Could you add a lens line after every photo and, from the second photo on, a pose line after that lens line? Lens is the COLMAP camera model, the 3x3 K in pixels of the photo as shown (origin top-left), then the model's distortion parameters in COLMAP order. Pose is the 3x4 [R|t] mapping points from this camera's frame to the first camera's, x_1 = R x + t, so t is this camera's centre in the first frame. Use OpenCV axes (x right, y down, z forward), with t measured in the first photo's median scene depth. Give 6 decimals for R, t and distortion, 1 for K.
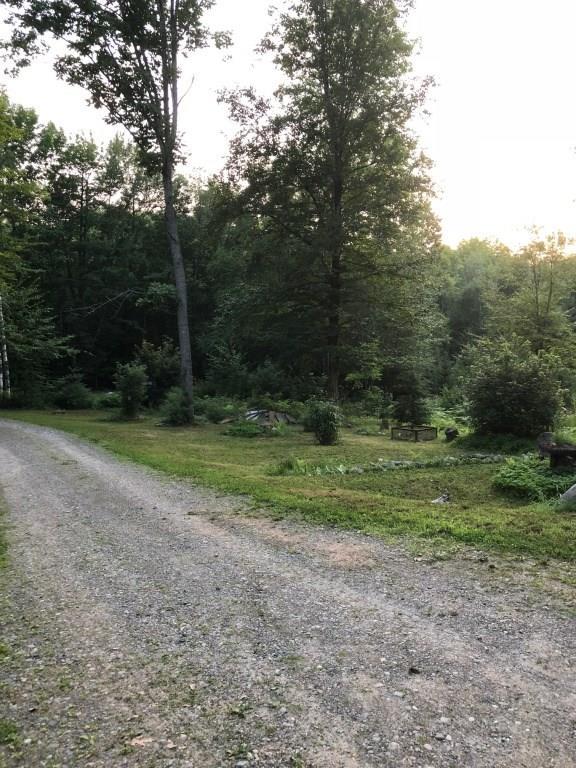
lens RADIAL K [[633.7, 0, 286.0], [0, 633.7, 385.3], [0, 0, 1]] dist [0.034653, -0.032410]
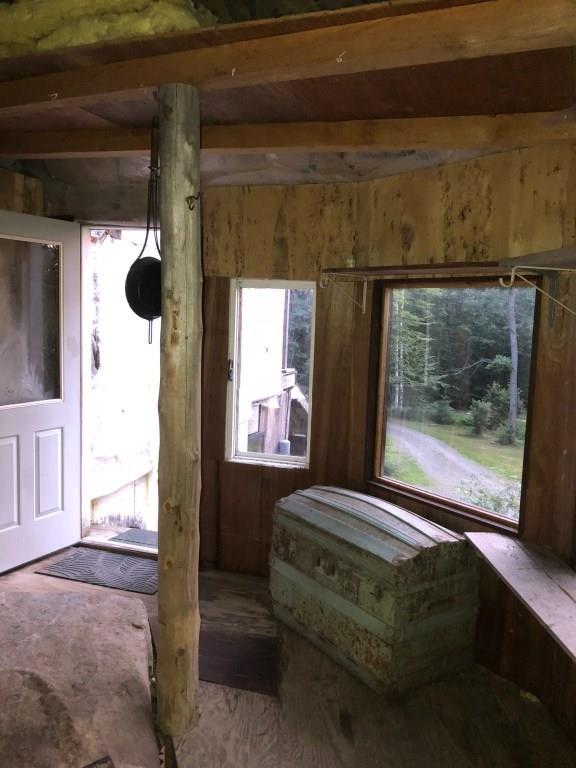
lens RADIAL K [[633.7, 0, 286.2], [0, 633.7, 384.3], [0, 0, 1]] dist [0.034653, -0.032410]
pose [[0.842002, 0.083839, -0.532920, 0.177988], [-0.092501, 0.995657, 0.010488, -0.046156], [0.531485, 0.040465, 0.846101, -0.567496]]
